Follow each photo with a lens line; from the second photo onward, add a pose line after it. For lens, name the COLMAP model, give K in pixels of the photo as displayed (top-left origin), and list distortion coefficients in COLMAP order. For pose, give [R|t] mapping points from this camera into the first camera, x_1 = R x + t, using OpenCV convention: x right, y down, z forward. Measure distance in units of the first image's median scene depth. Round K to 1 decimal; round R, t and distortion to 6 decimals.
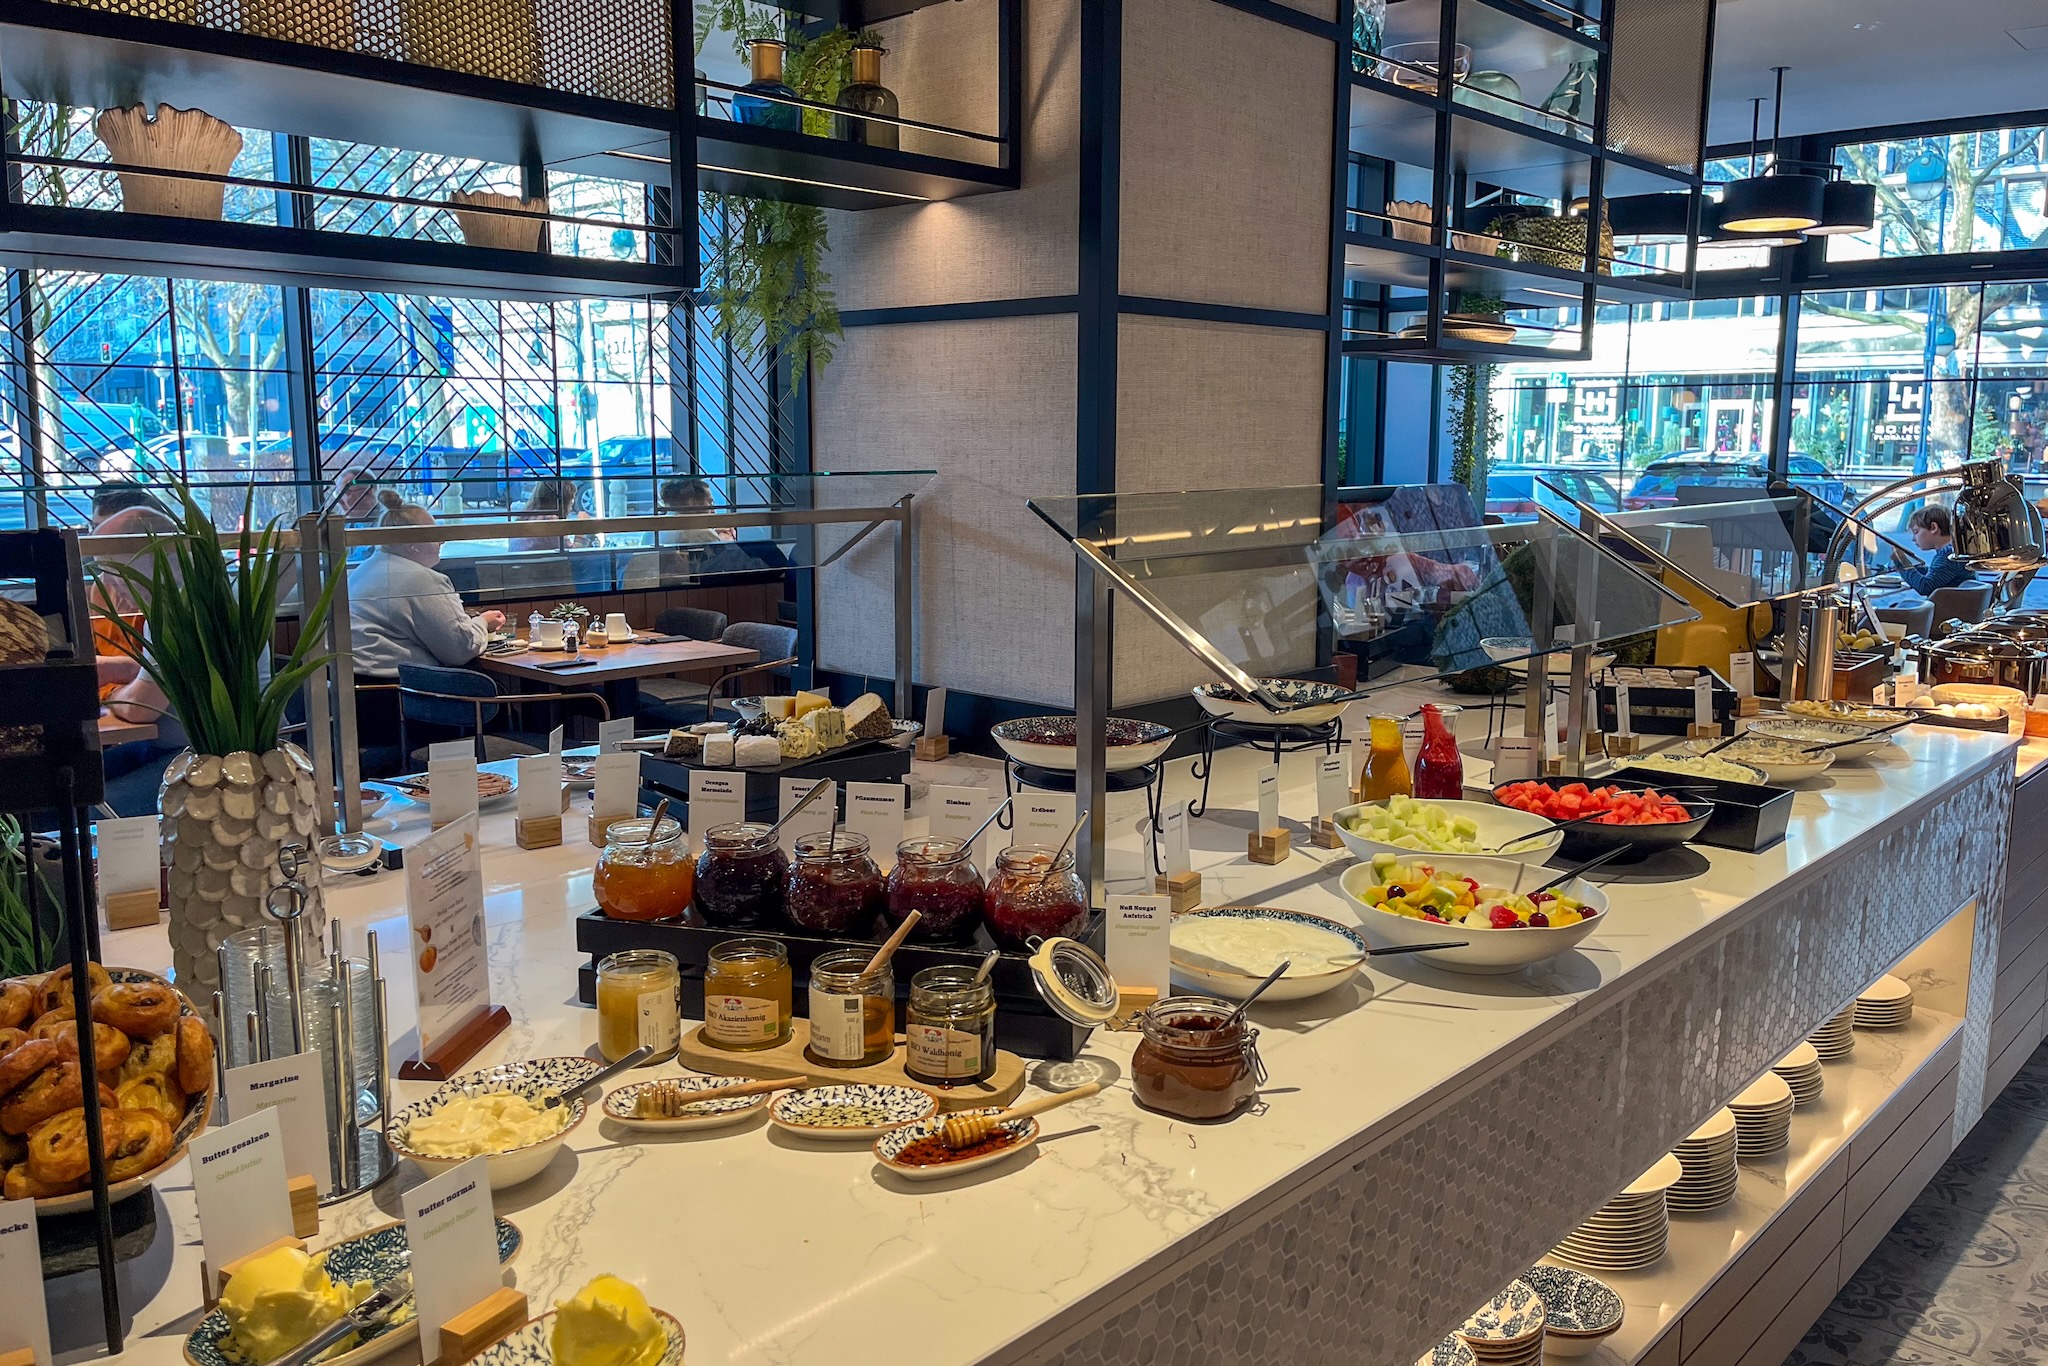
lens RADIAL K [[1580.5, 0, 1025.5], [0, 1580.5, 680.4], [0, 0, 1]] dist [-0.002426, -0.001644]
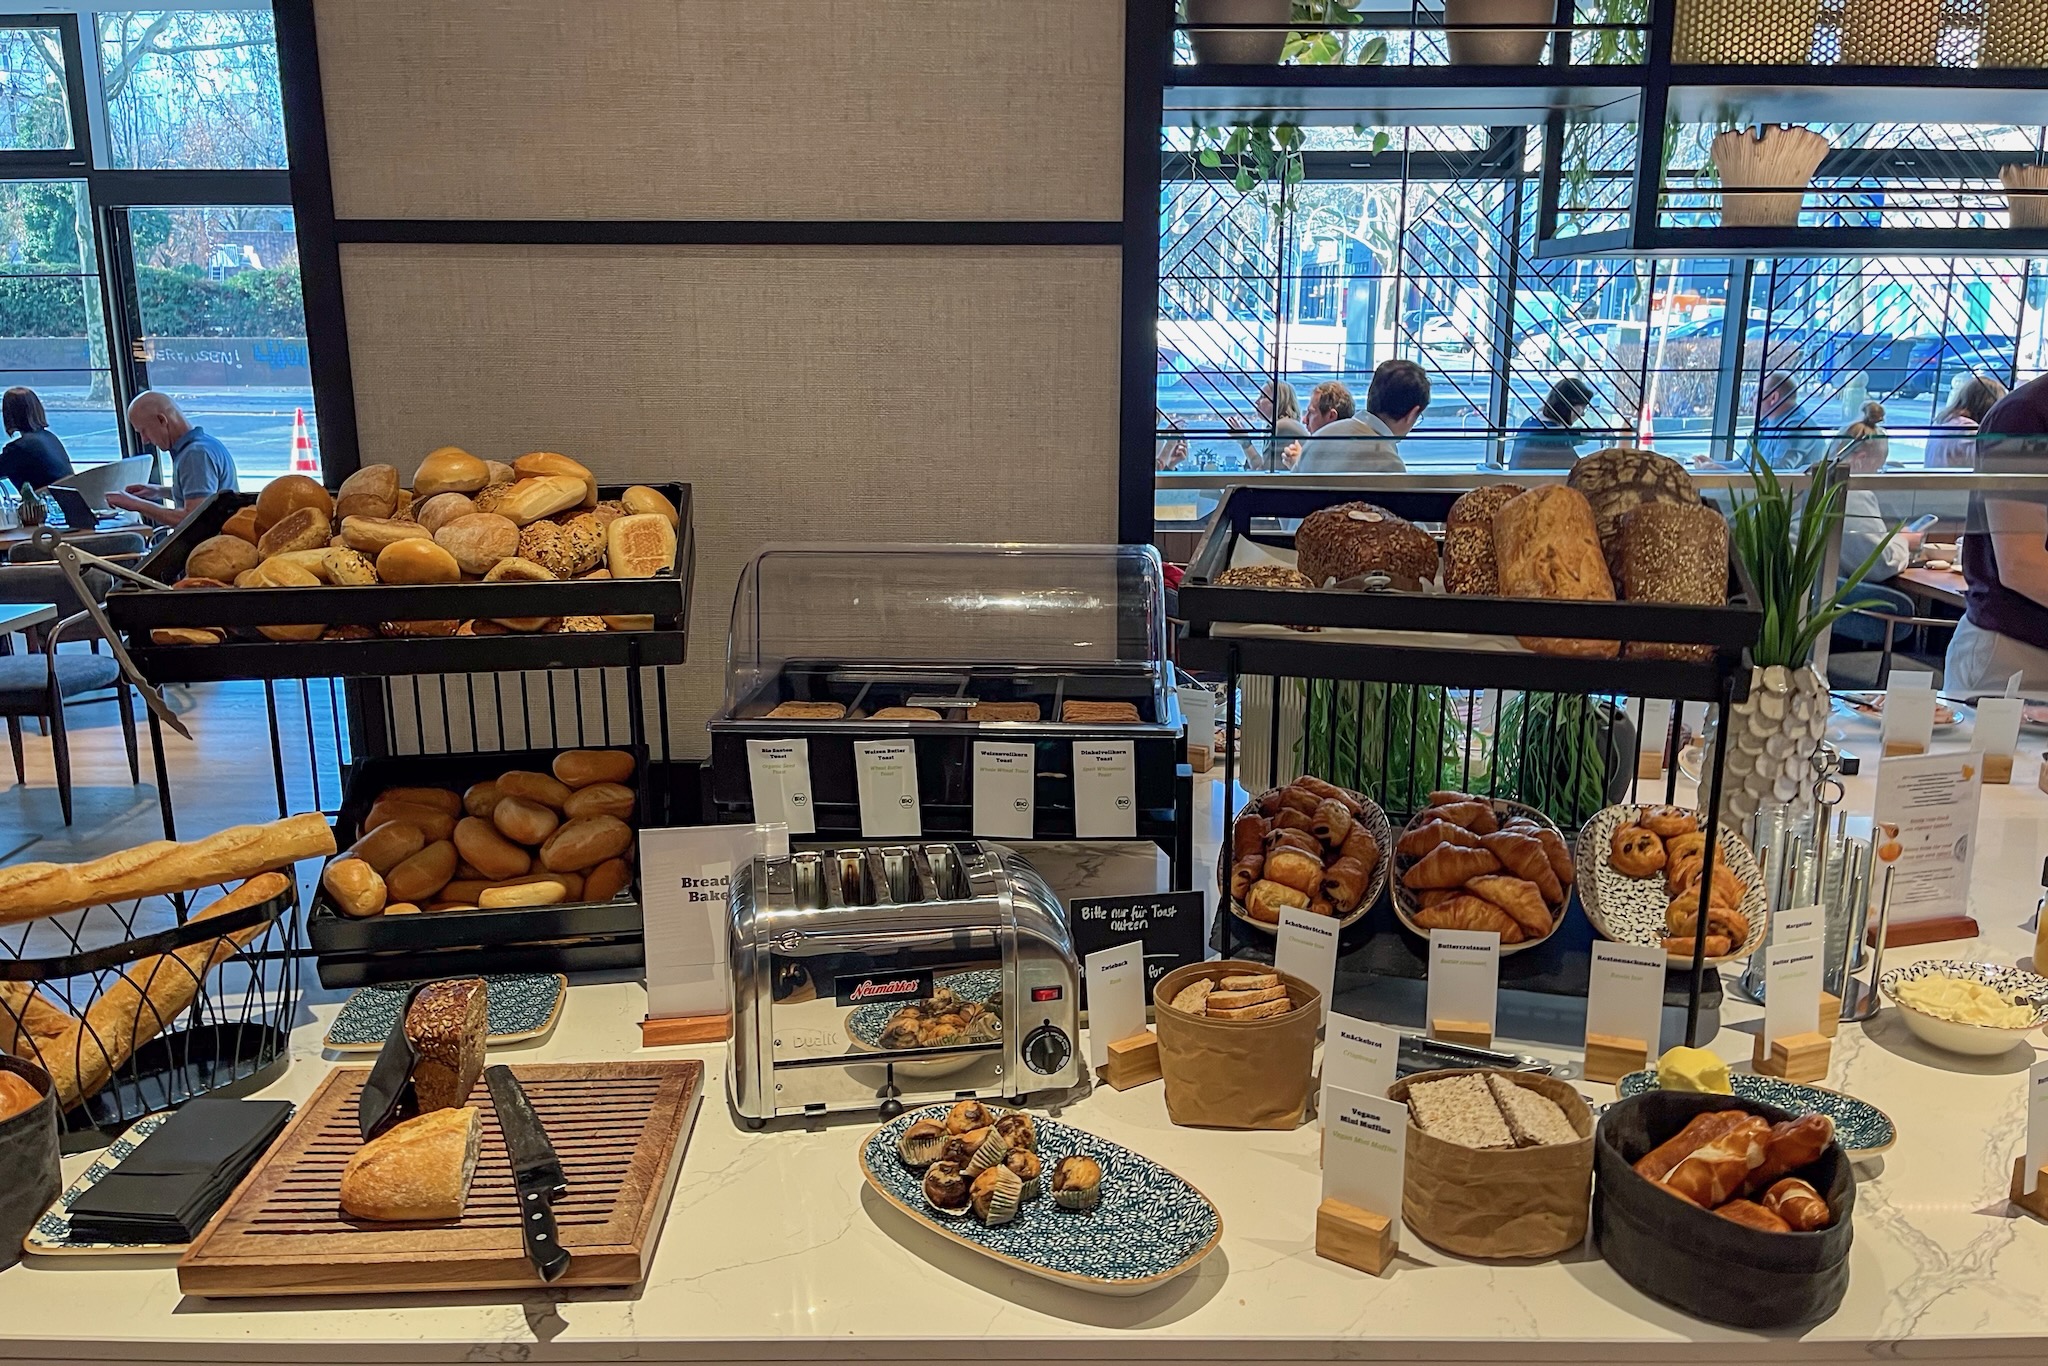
lens RADIAL K [[1580.5, 0, 1022.4], [0, 1580.5, 673.9], [0, 0, 1]] dist [-0.002426, -0.001644]
pose [[0.685392, 0.165828, -0.709041, -0.007085], [-0.113766, 0.986153, 0.120666, -0.033766], [0.719232, -0.002038, 0.694767, -0.335517]]
